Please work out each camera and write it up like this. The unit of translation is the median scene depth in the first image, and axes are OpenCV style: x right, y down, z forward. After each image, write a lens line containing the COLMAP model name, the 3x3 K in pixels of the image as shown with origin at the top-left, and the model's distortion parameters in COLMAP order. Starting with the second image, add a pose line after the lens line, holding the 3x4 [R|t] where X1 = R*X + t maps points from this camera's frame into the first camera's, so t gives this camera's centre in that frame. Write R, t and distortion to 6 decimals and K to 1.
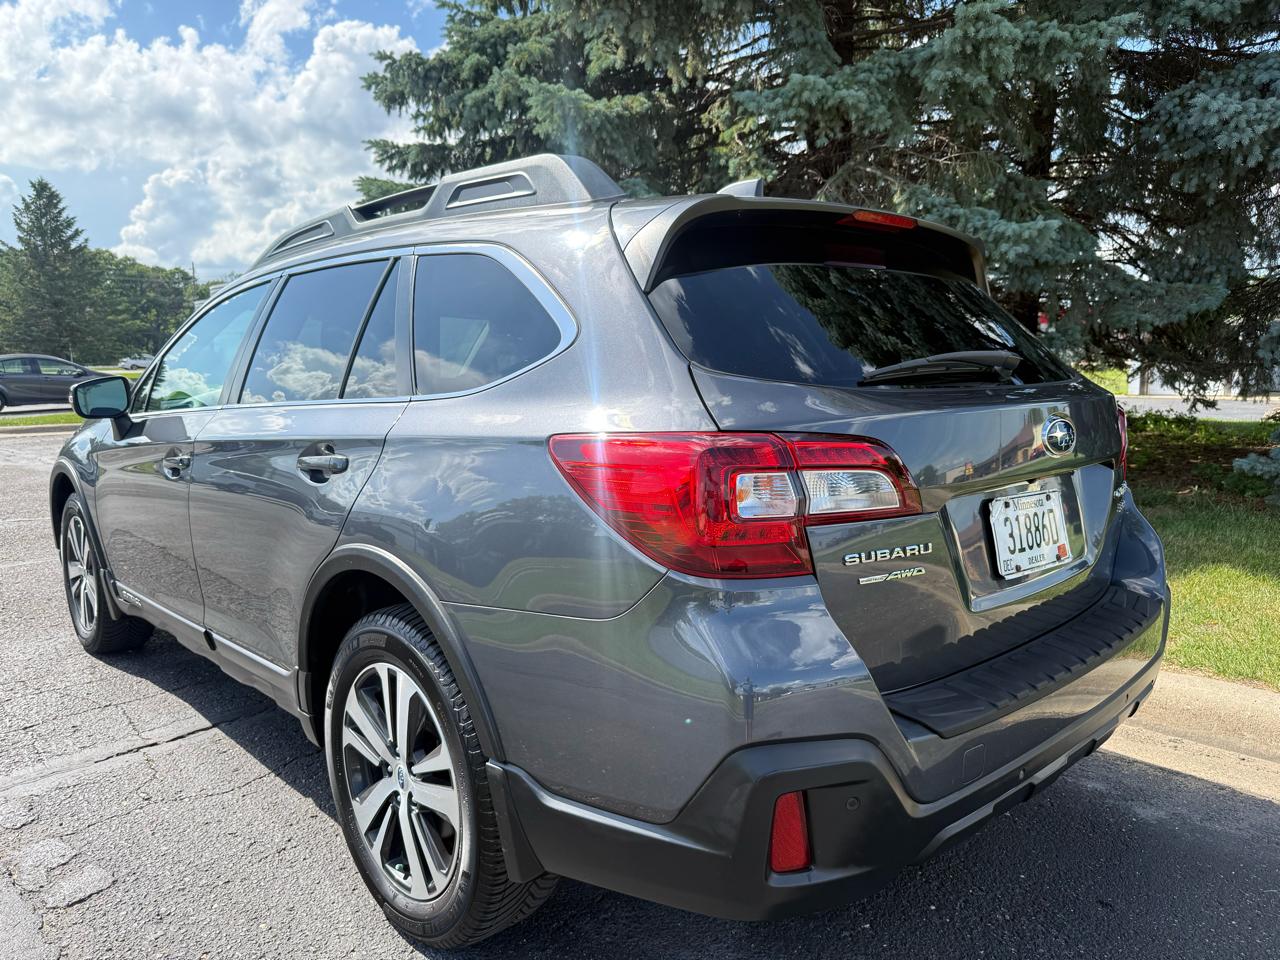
lens RADIAL K [[959.8, 0, 642.7], [0, 959.8, 482.5], [0, 0, 1]] dist [-0.000916, -0.008560]
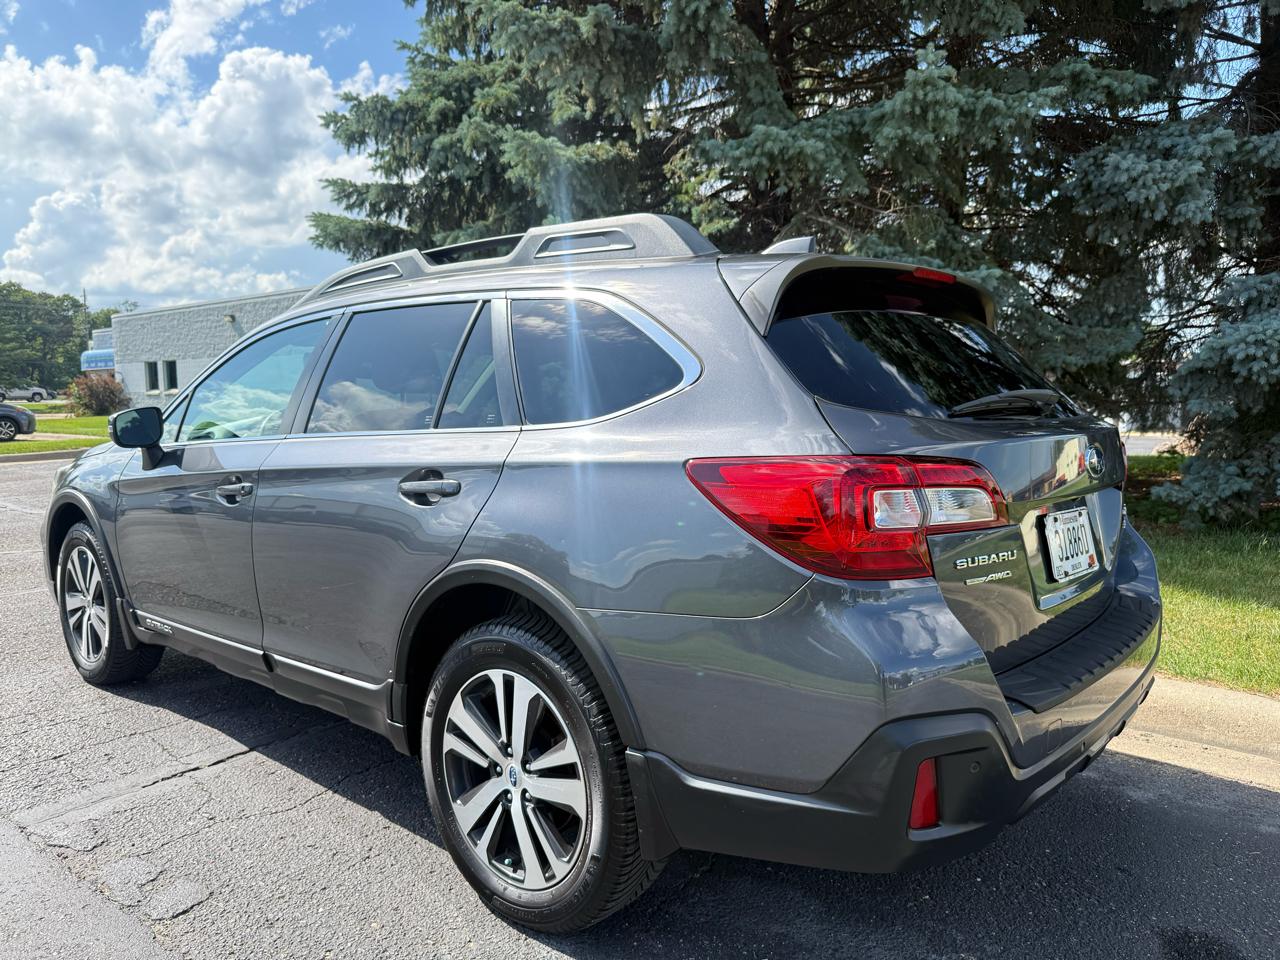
lens RADIAL K [[962.2, 0, 636.5], [0, 962.2, 476.2], [0, 0, 1]] dist [0.056906, -0.060903]
pose [[0.995919, 0.001149, 0.090248, -0.074391], [0.002858, 0.999016, -0.044259, 0.006057], [-0.090210, 0.044336, 0.994935, -0.041307]]
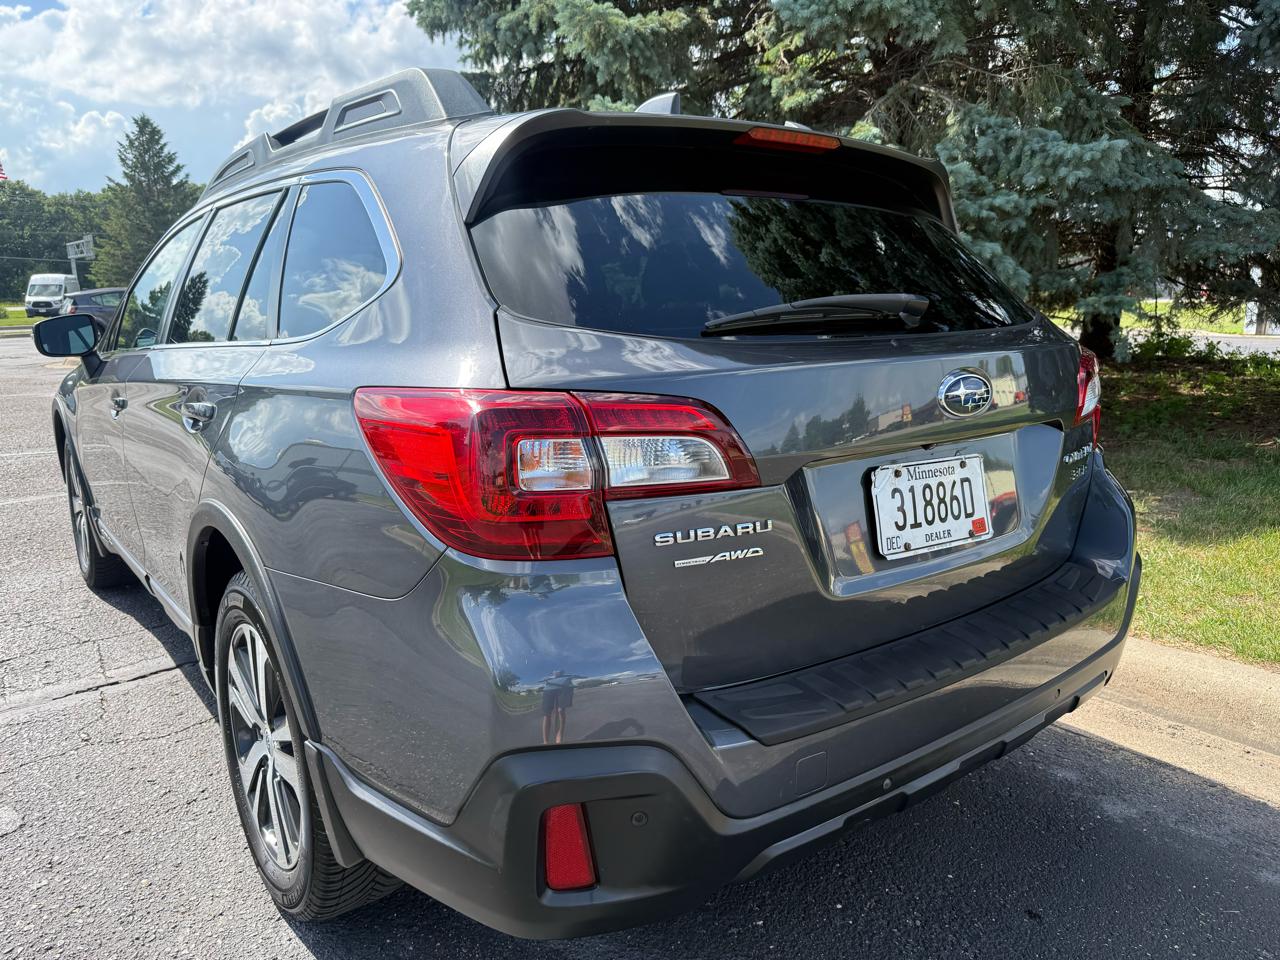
lens RADIAL K [[950.2, 0, 640.0], [0, 950.2, 480.0], [0, 0, 1]] dist [0.033906, -0.052510]
pose [[0.994775, 0.019962, -0.100120, 0.072763], [-0.013294, 0.997676, 0.066827, -0.007901], [0.101221, -0.065147, 0.992729, 0.037622]]
